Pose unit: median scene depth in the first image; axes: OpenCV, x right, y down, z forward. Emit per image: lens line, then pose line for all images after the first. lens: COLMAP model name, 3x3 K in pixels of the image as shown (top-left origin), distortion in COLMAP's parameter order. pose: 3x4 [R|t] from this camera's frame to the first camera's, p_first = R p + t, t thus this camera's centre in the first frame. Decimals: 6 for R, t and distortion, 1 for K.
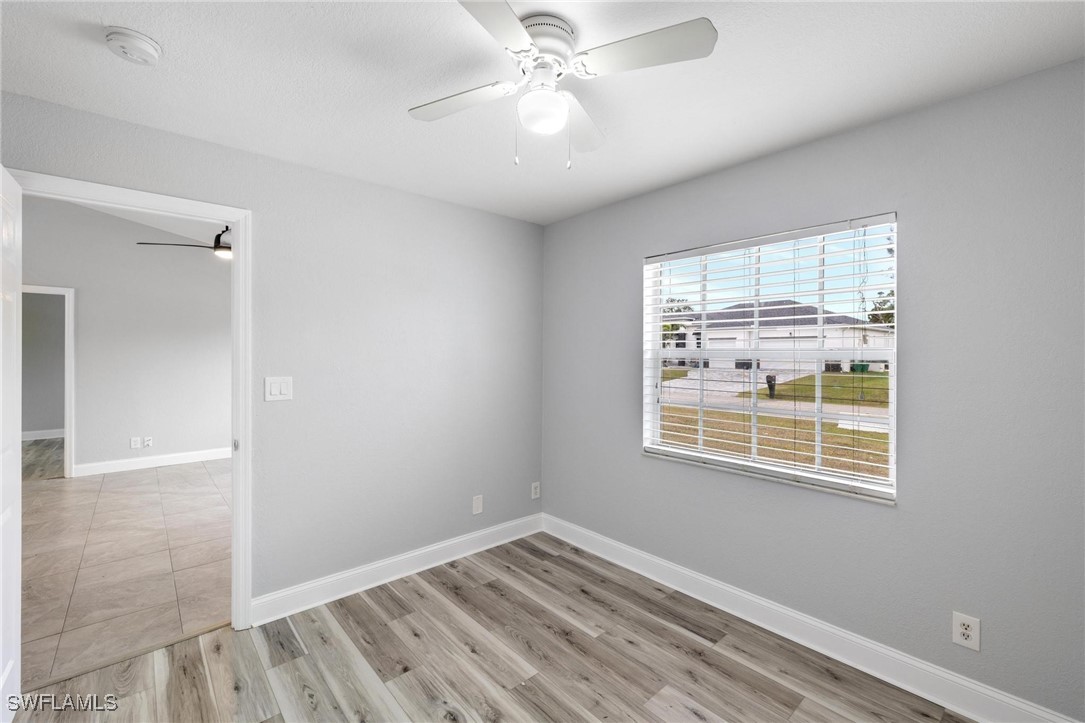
lens RADIAL K [[456.1, 0, 535.4], [0, 456.1, 359.6], [0, 0, 1]] dist [0.001715, -0.000700]
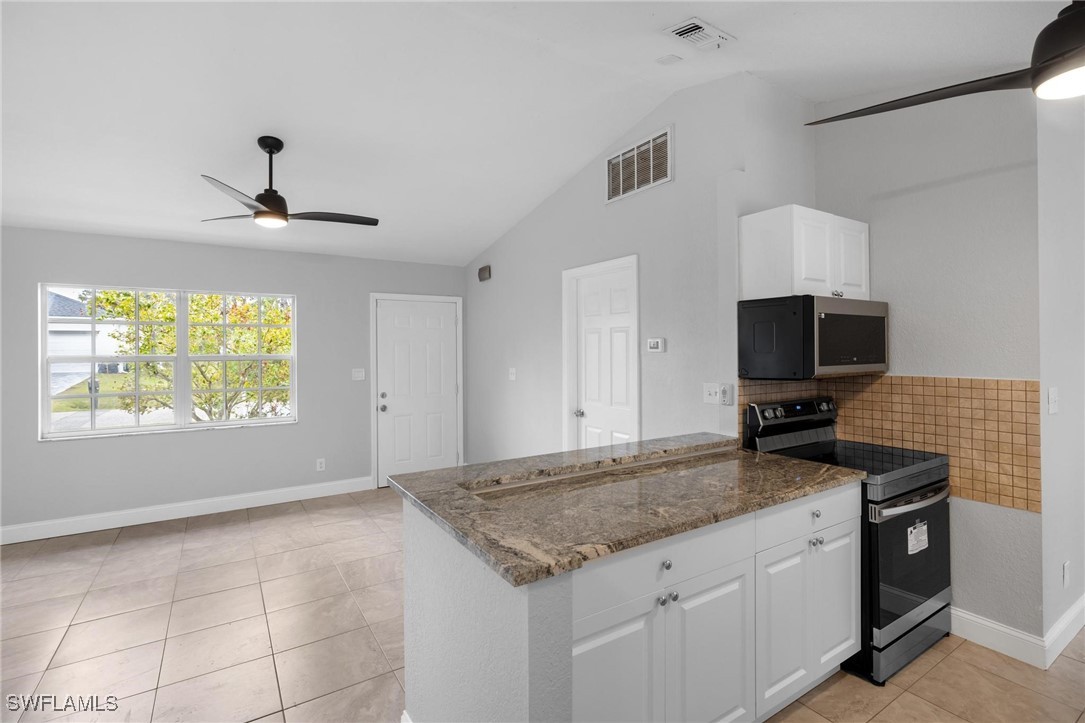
lens RADIAL K [[506.5, 0, 545.4], [0, 506.5, 346.5], [0, 0, 1]] dist [-0.012941, 0.004562]
pose [[0.148228, -0.002560, 0.988950, -1.599357], [0.009995, 0.999949, 0.001091, -0.041956], [-0.988903, 0.009723, 0.148246, 0.530521]]
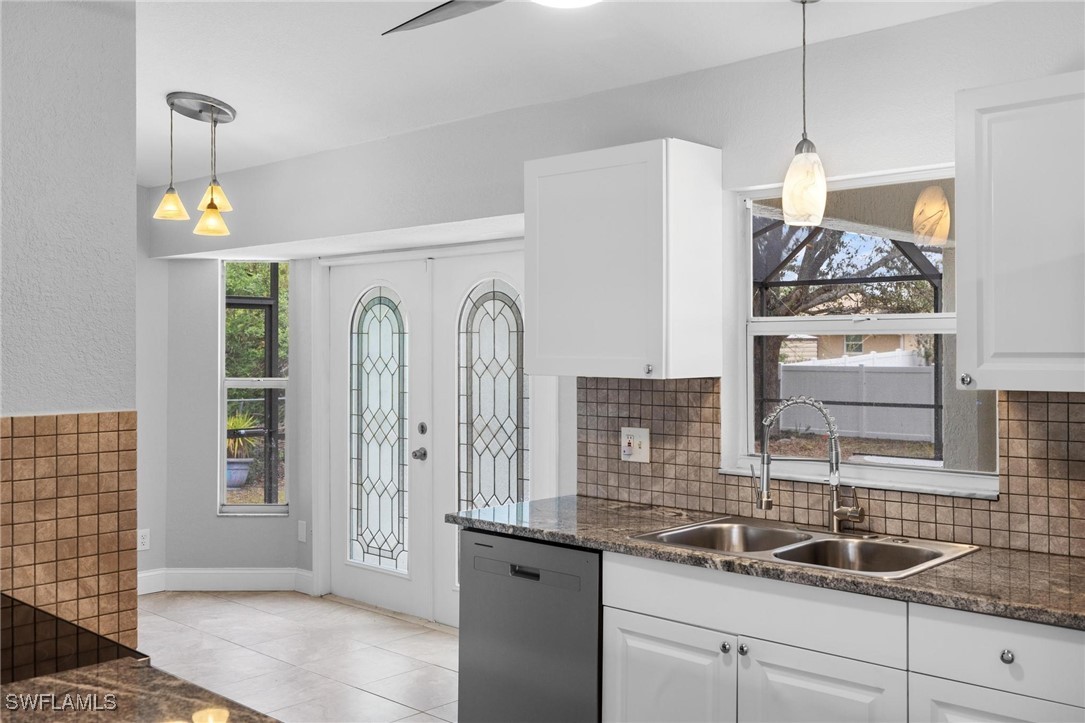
lens RADIAL K [[1046.2, 0, 538.4], [0, 1046.2, 348.0], [0, 0, 1]] dist [0.009067, 0.000000]
pose [[-0.995289, -0.003214, -0.096903, -1.082477], [-0.003846, 0.999973, 0.006335, -0.041486], [0.096880, 0.006678, -0.995274, 0.771406]]
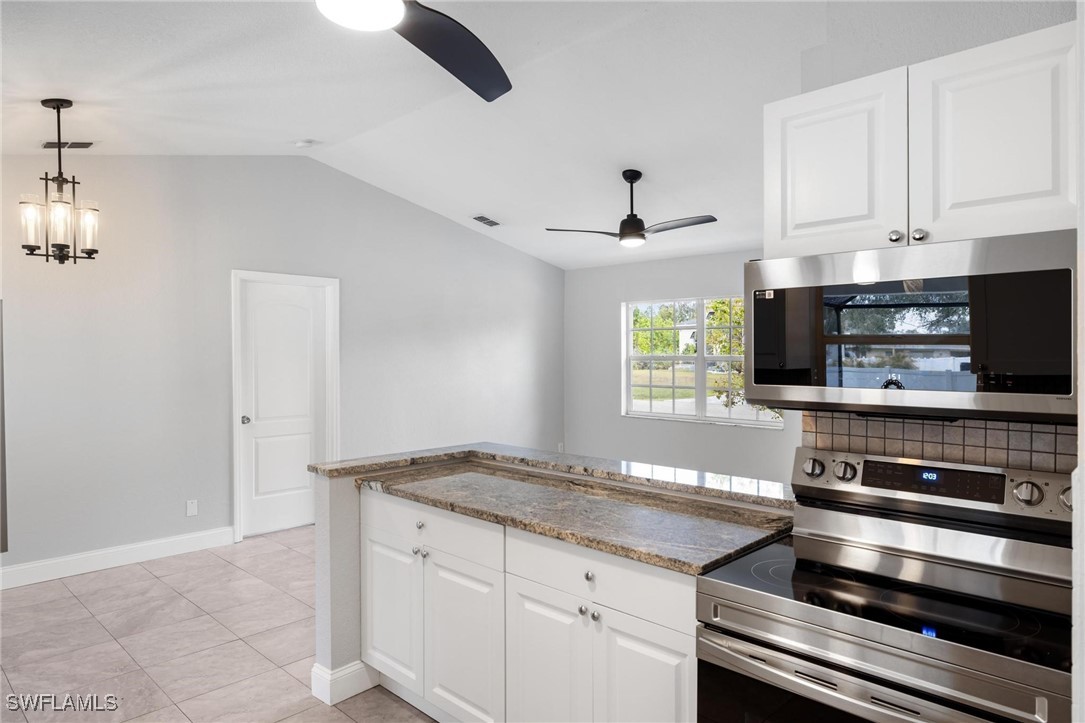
lens RADIAL K [[663.0, 0, 549.0], [0, 663.0, 360.8], [0, 0, 1]] dist [0.016400, 0.000492]
pose [[0.995964, -0.008508, 0.089345, -1.078294], [0.007602, 0.999916, 0.010472, -0.036089], [-0.089427, -0.009750, 0.995946, -0.229183]]
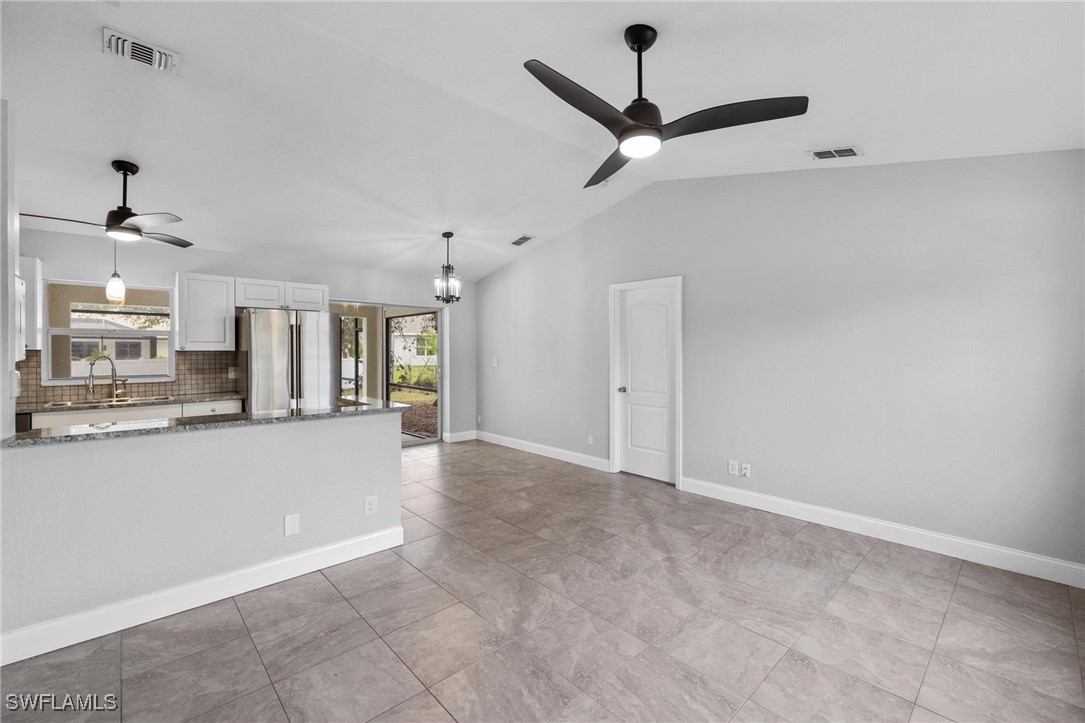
lens RADIAL K [[456.1, 0, 545.3], [0, 456.1, 352.6], [0, 0, 1]] dist [0.001715, -0.000700]
pose [[0.024614, -0.003009, -0.999693, -0.199810], [-0.004932, 0.999983, -0.003132, -0.004713], [0.999685, 0.005008, 0.024598, 1.015788]]
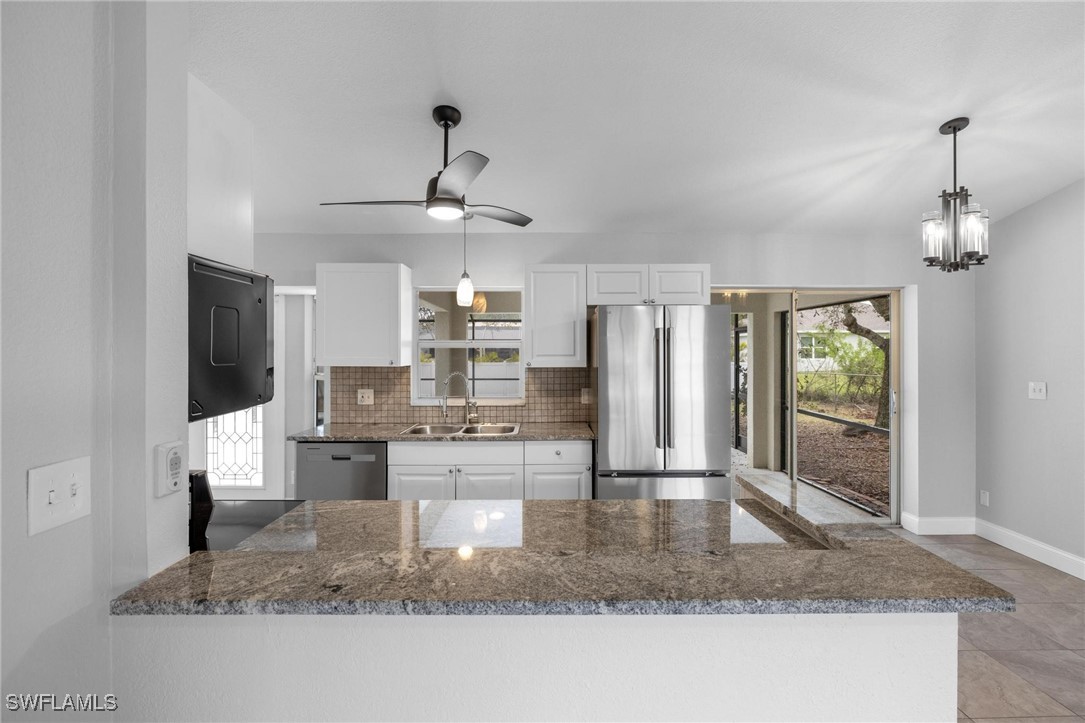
lens RADIAL K [[506.5, 0, 541.4], [0, 506.5, 351.3], [0, 0, 1]] dist [-0.012941, 0.004562]
pose [[-0.654765, -0.005368, -0.755813, -0.689322], [-0.006580, 0.999977, -0.001402, -0.040232], [0.755804, 0.004056, -0.654786, 0.764820]]
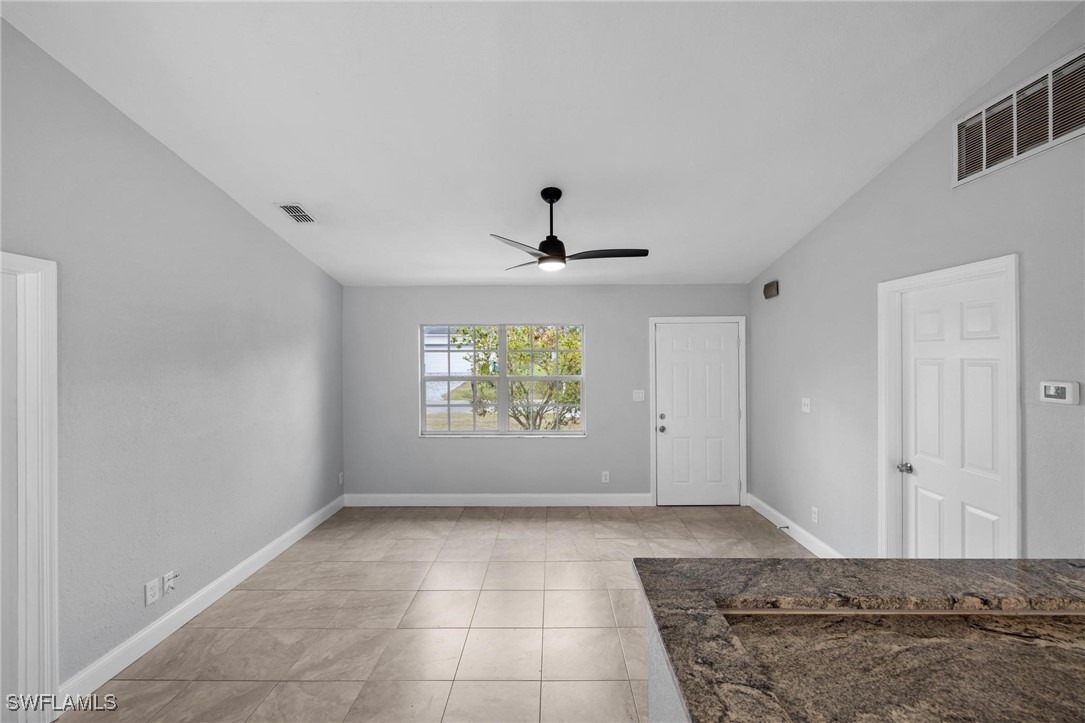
lens RADIAL K [[456.1, 0, 547.4], [0, 456.1, 356.0], [0, 0, 1]] dist [0.001715, -0.000700]
pose [[0.670951, -0.010531, 0.741427, -1.451984], [0.012258, 0.999920, 0.003110, -0.093892], [-0.741401, 0.007002, 0.671026, 0.553462]]
